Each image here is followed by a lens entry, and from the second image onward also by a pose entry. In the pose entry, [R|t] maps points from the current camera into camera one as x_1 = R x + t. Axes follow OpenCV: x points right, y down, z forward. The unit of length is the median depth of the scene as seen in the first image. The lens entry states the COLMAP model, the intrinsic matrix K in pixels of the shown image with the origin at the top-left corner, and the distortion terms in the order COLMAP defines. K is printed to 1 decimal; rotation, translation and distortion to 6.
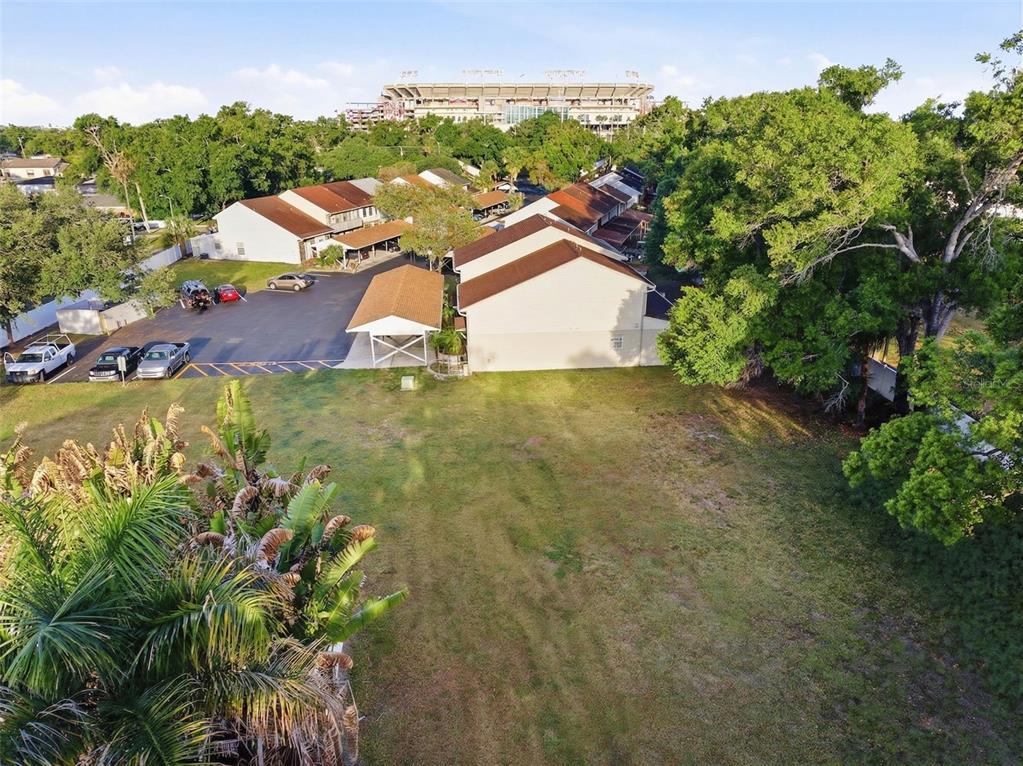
lens RADIAL K [[674.1, 0, 511.5], [0, 674.1, 383.0], [0, 0, 1]] dist [0.006755, -0.038601]
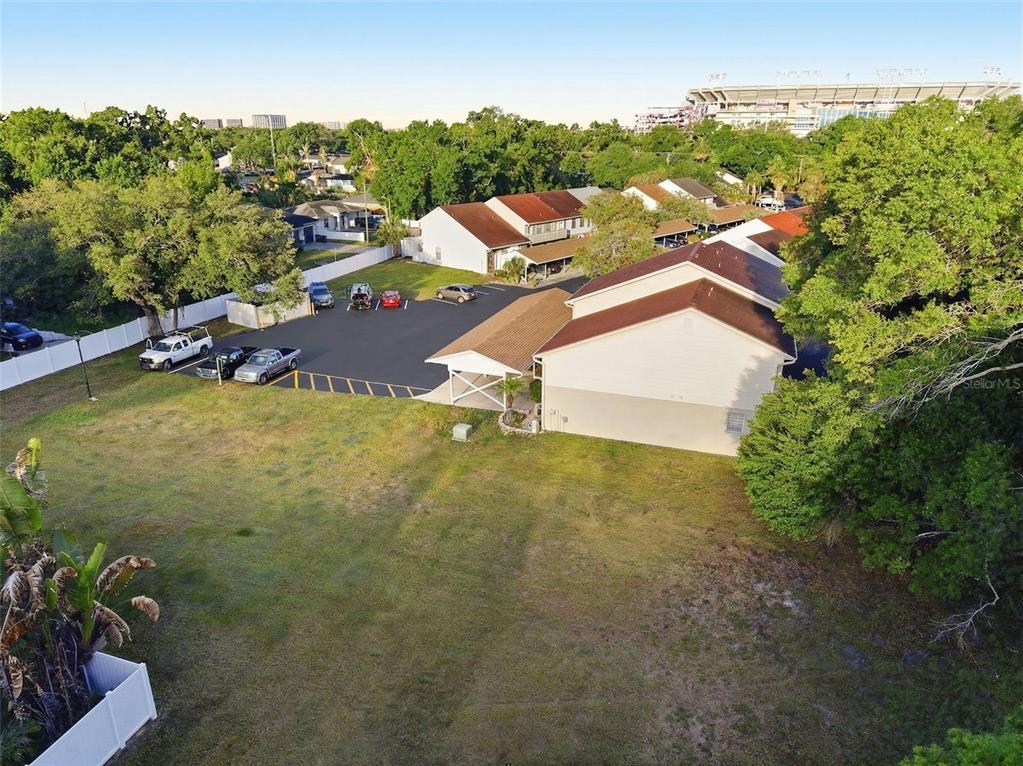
lens RADIAL K [[674.1, 0, 511.5], [0, 674.1, 383.0], [0, 0, 1]] dist [0.006755, -0.038601]
pose [[0.910959, 0.147085, -0.385381, 0.113616], [-0.149094, 0.988511, 0.024851, -0.045921], [0.384609, 0.034820, 0.922423, 0.107965]]
